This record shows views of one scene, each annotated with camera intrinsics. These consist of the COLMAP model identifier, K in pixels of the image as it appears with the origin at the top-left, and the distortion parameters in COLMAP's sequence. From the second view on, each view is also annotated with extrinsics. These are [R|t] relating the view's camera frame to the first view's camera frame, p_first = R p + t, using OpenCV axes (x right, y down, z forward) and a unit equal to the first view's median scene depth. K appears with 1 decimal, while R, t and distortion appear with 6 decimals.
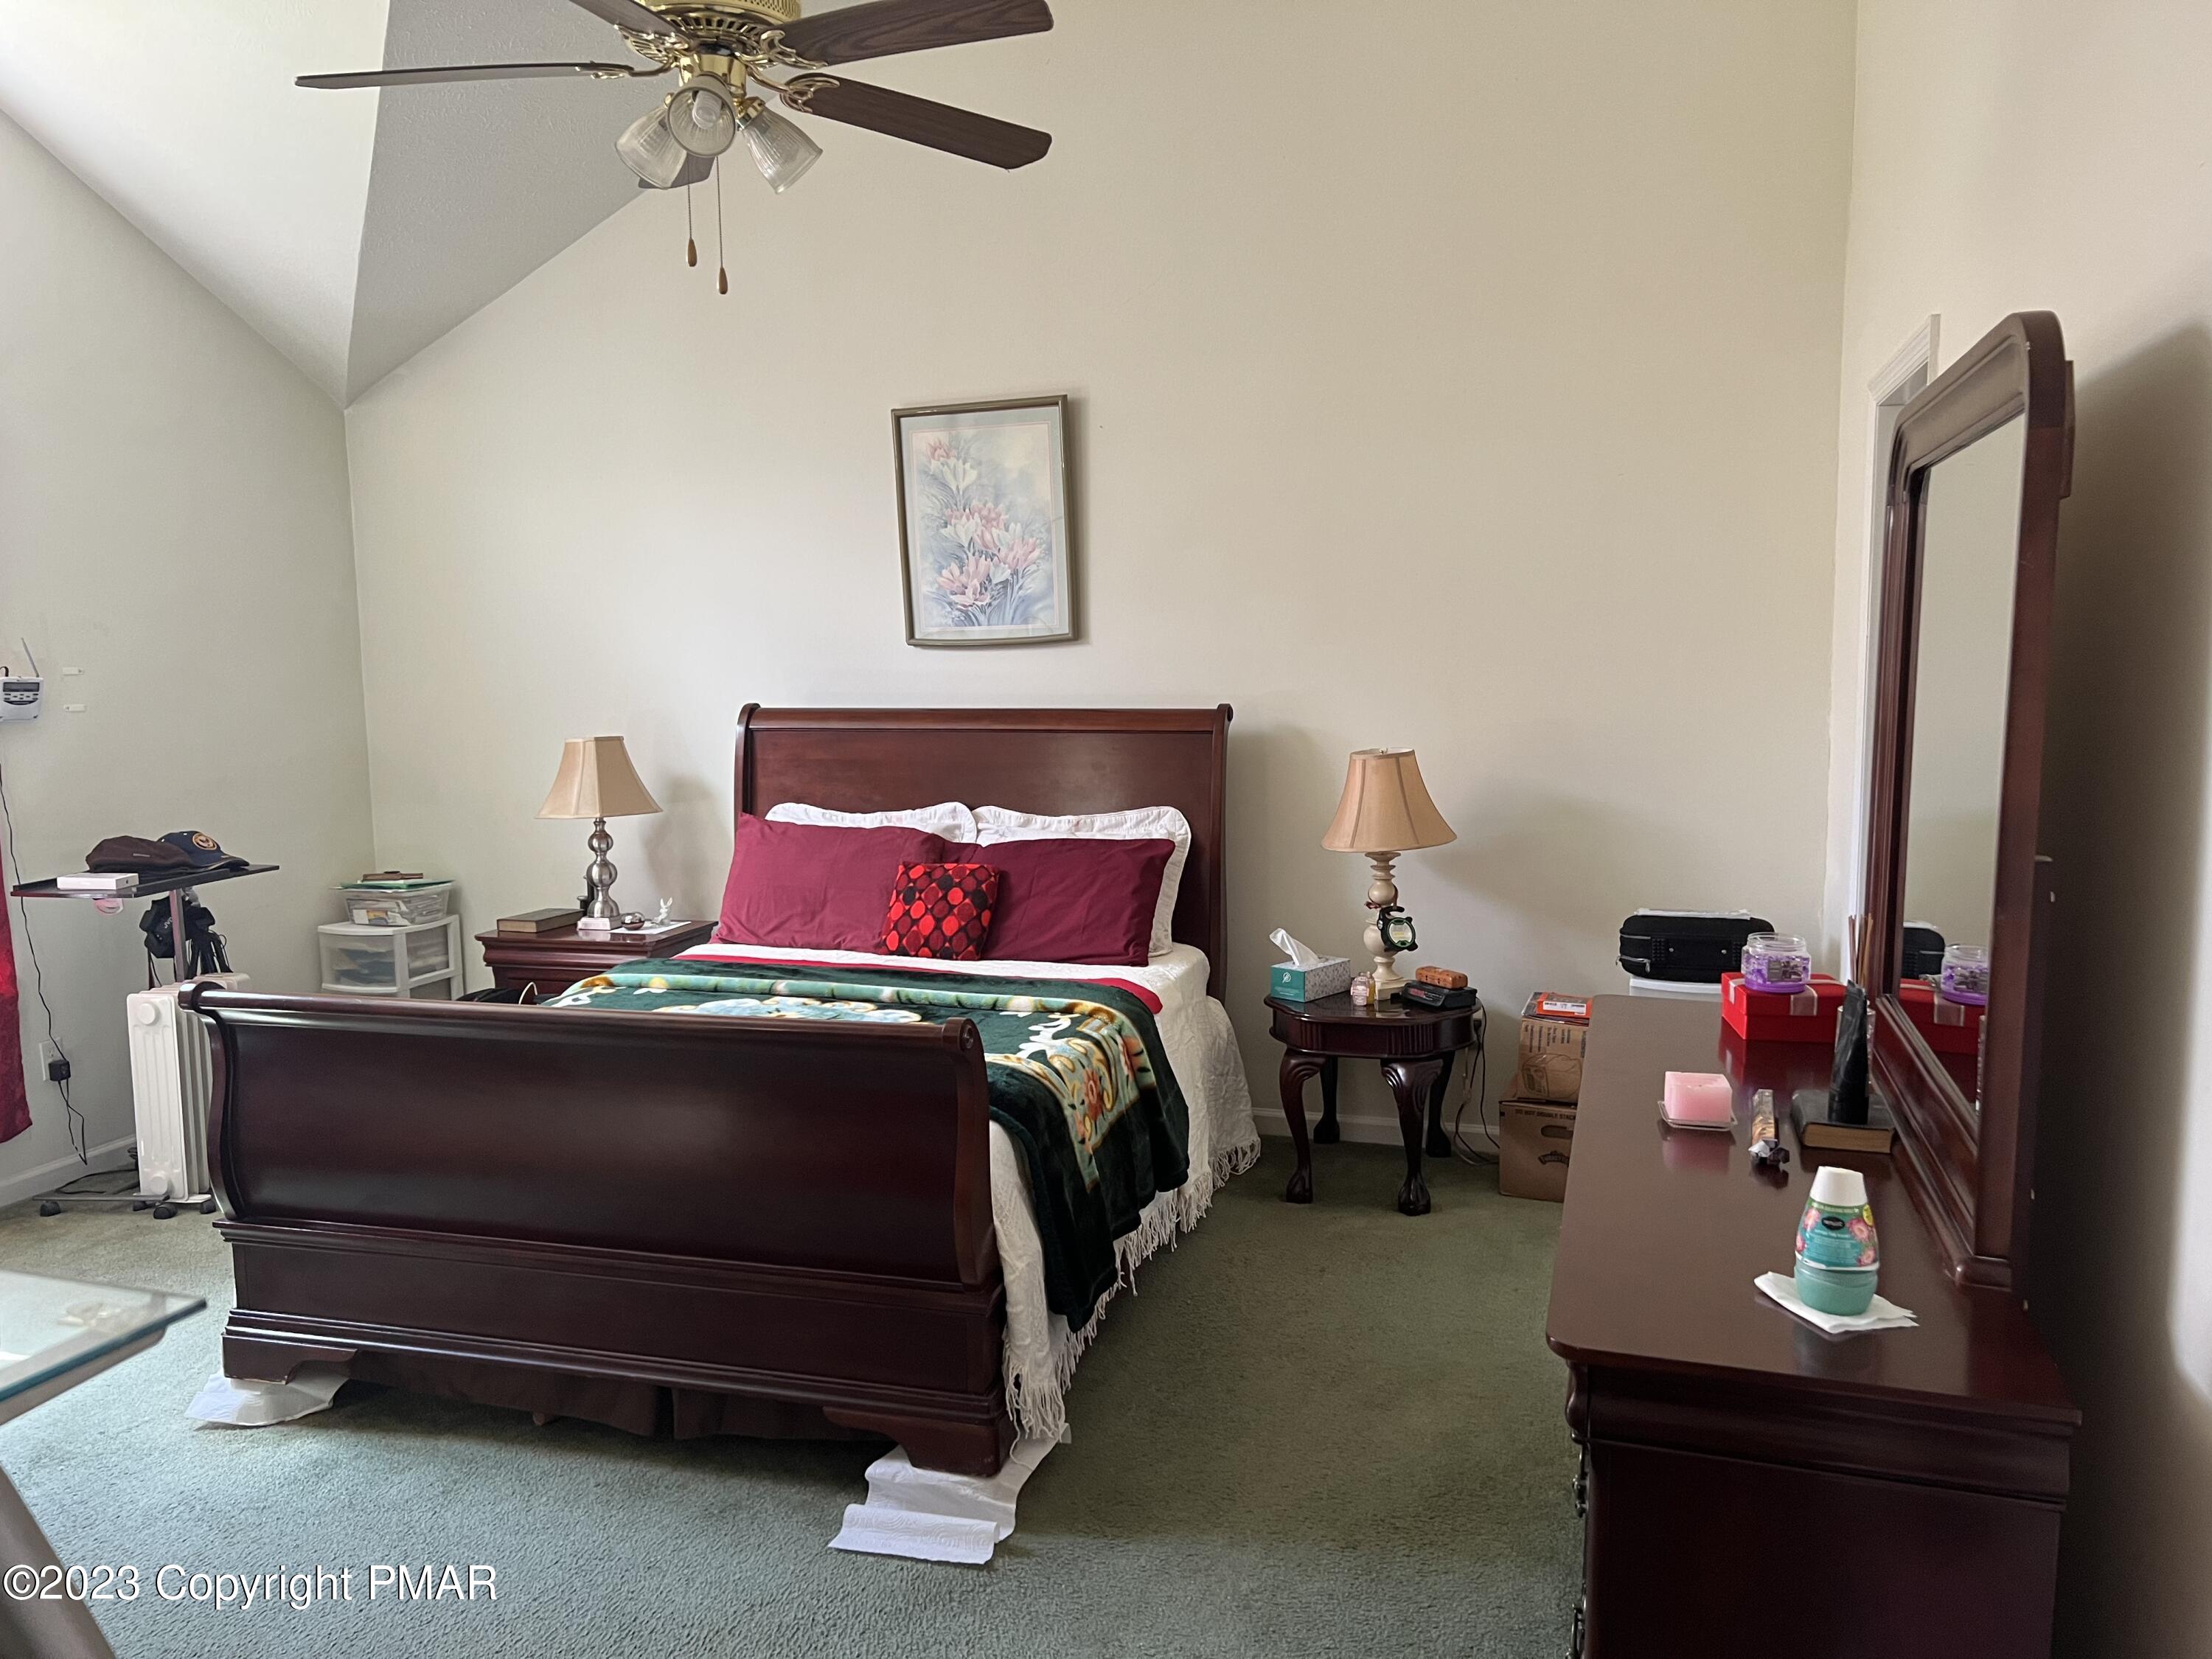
lens RADIAL K [[1649.9, 0, 1116.6], [0, 1649.9, 828.4], [0, 0, 1]] dist [0.060602, -0.067768]
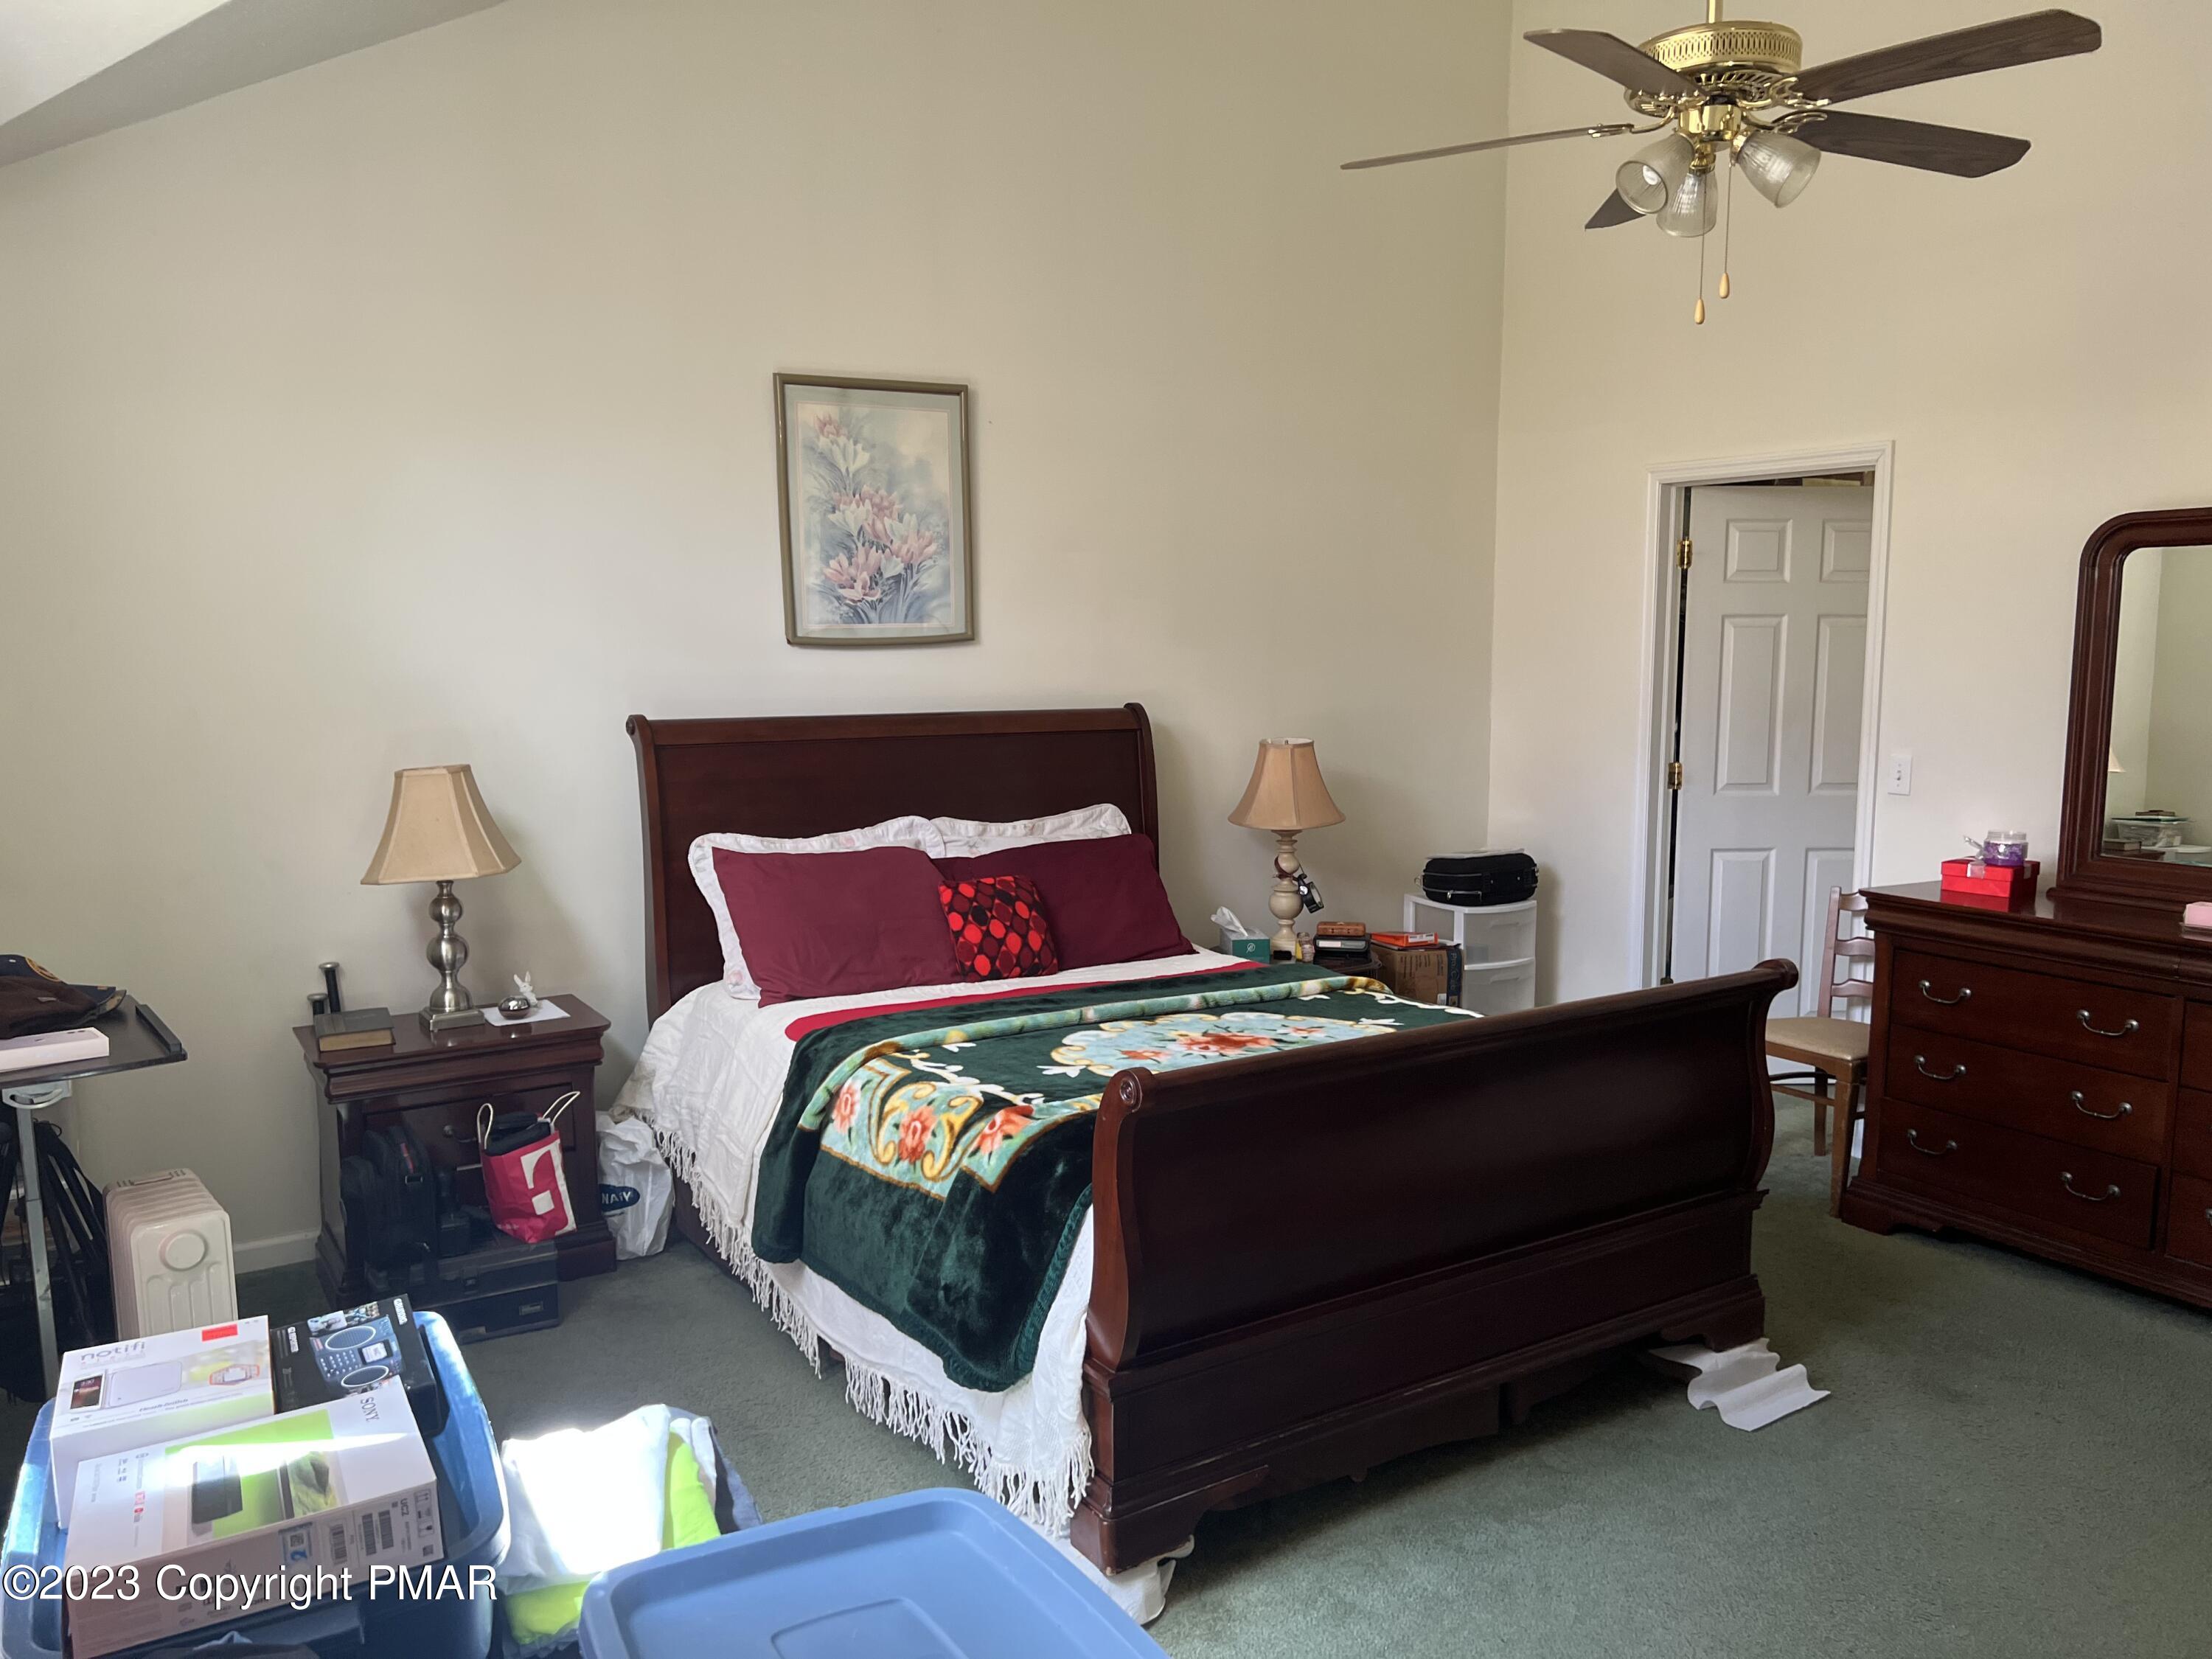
lens RADIAL K [[1649.9, 0, 1111.7], [0, 1649.9, 841.7], [0, 0, 1]] dist [0.060602, -0.067768]
pose [[0.652770, -0.081854, 0.753121, -0.777272], [0.078265, 0.996113, 0.040427, -0.032535], [-0.753502, 0.032553, 0.656639, 0.338888]]
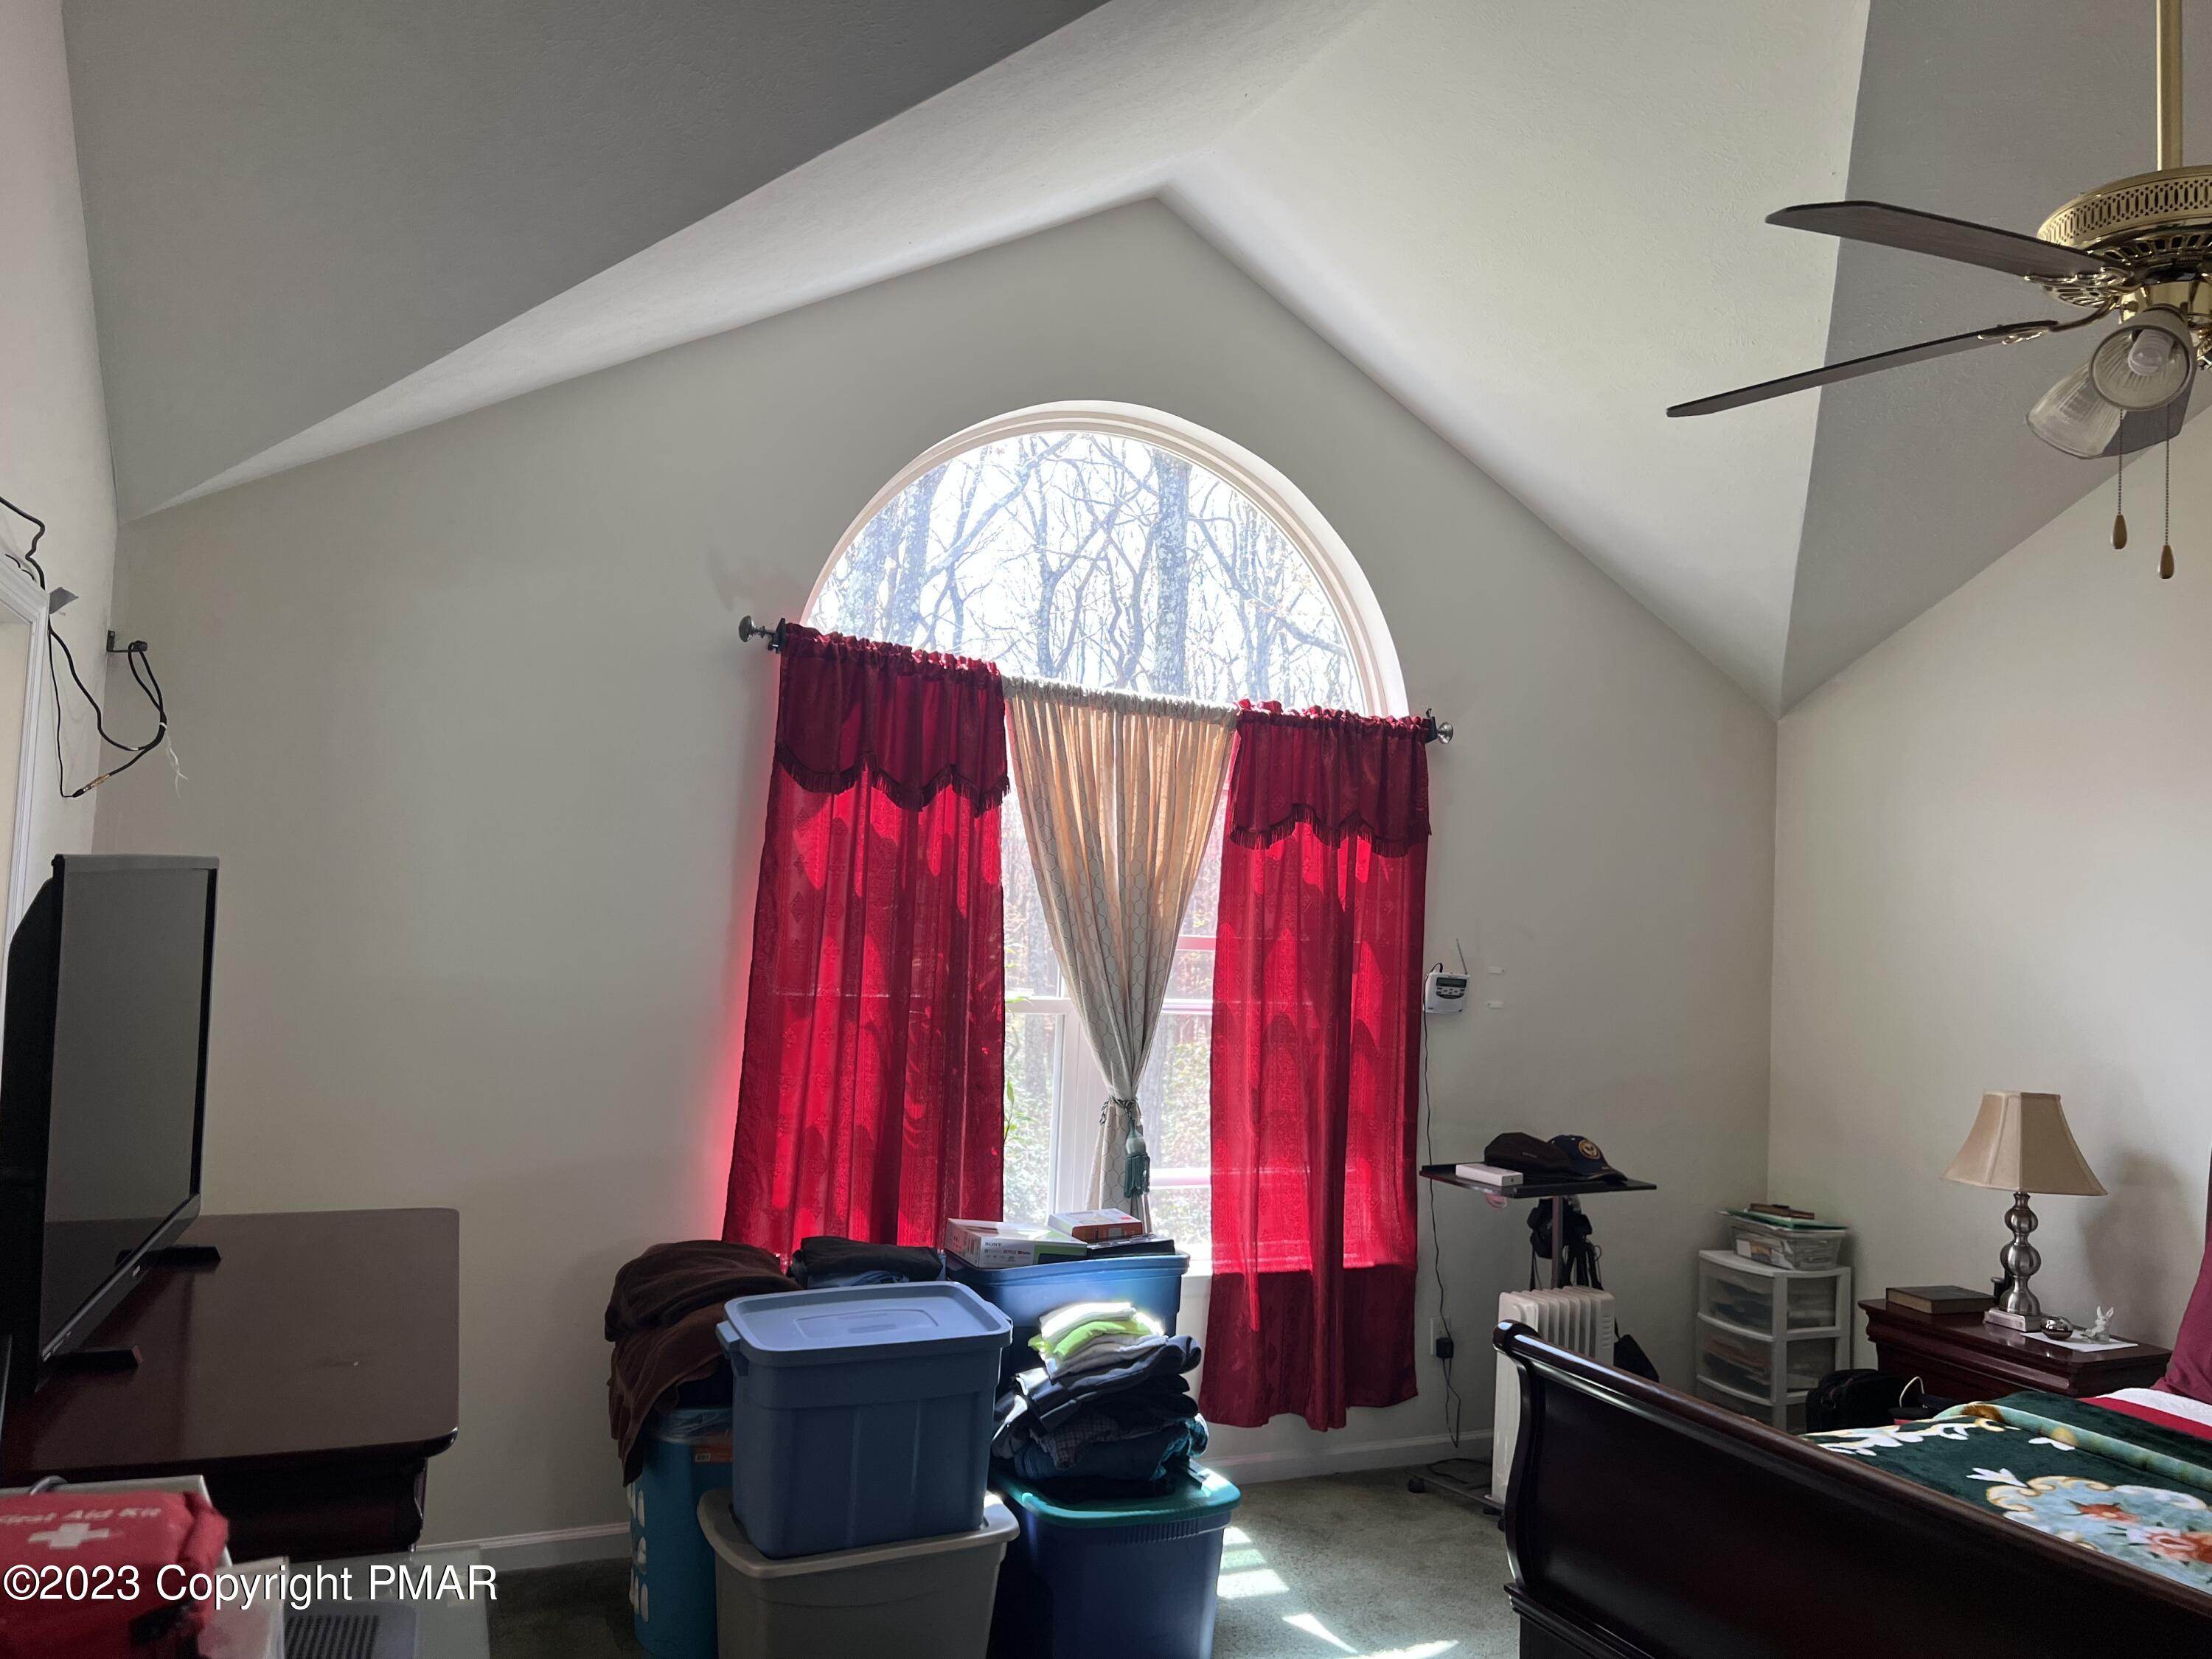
lens RADIAL K [[1649.9, 0, 1113.5], [0, 1649.9, 818.0], [0, 0, 1]] dist [0.060602, -0.067768]
pose [[0.666740, 0.007691, -0.745250, 0.006452], [-0.137415, 0.984072, -0.112783, -0.037682], [0.732512, 0.177606, 0.657177, 0.102093]]
